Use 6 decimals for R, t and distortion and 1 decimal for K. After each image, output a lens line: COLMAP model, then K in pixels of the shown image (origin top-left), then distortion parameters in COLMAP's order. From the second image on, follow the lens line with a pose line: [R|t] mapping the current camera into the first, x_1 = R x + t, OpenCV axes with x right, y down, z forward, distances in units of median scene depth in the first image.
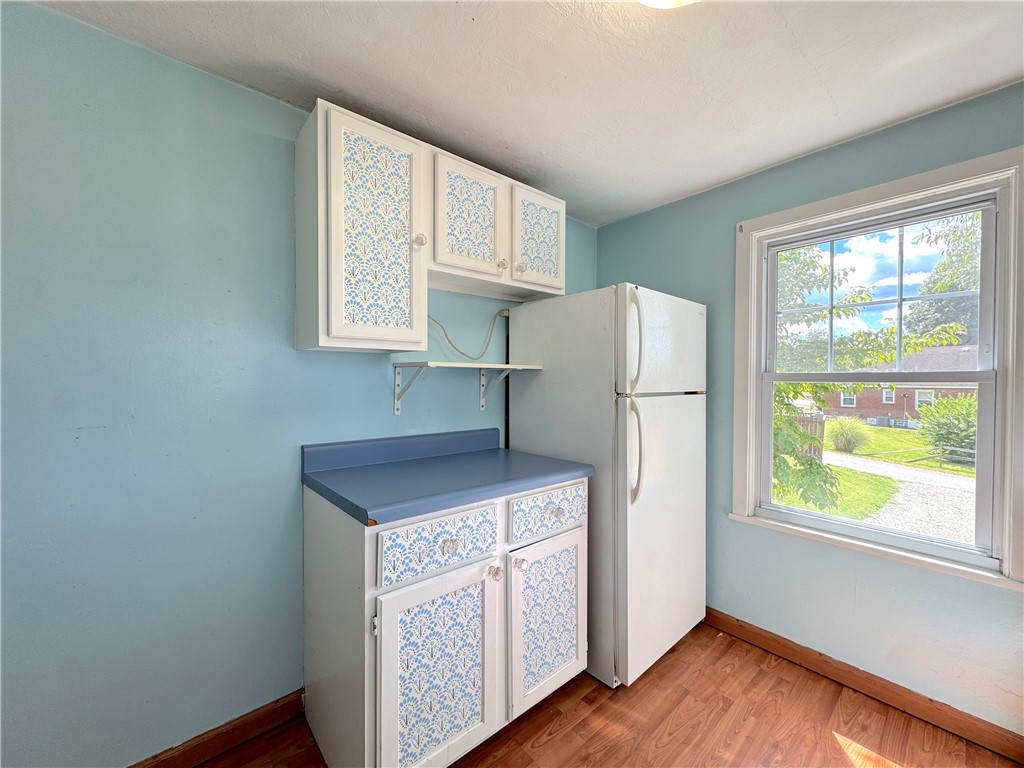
lens RADIAL K [[408.1, 0, 506.3], [0, 408.1, 380.8], [0, 0, 1]] dist [-0.005425, 0.000630]
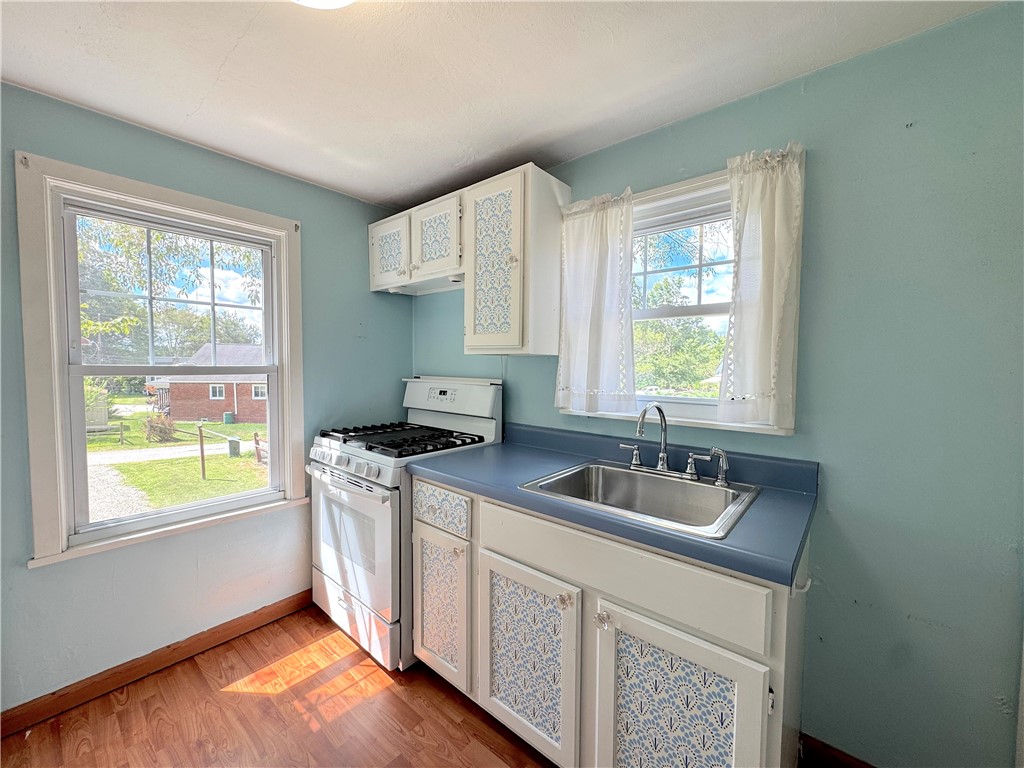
lens RADIAL K [[408.1, 0, 506.7], [0, 408.1, 385.3], [0, 0, 1]] dist [-0.005425, 0.000630]
pose [[-0.155120, -0.051090, 0.986574, -0.323835], [-0.002190, 0.998677, 0.051372, -0.026410], [-0.987893, 0.005808, -0.155026, 0.337946]]
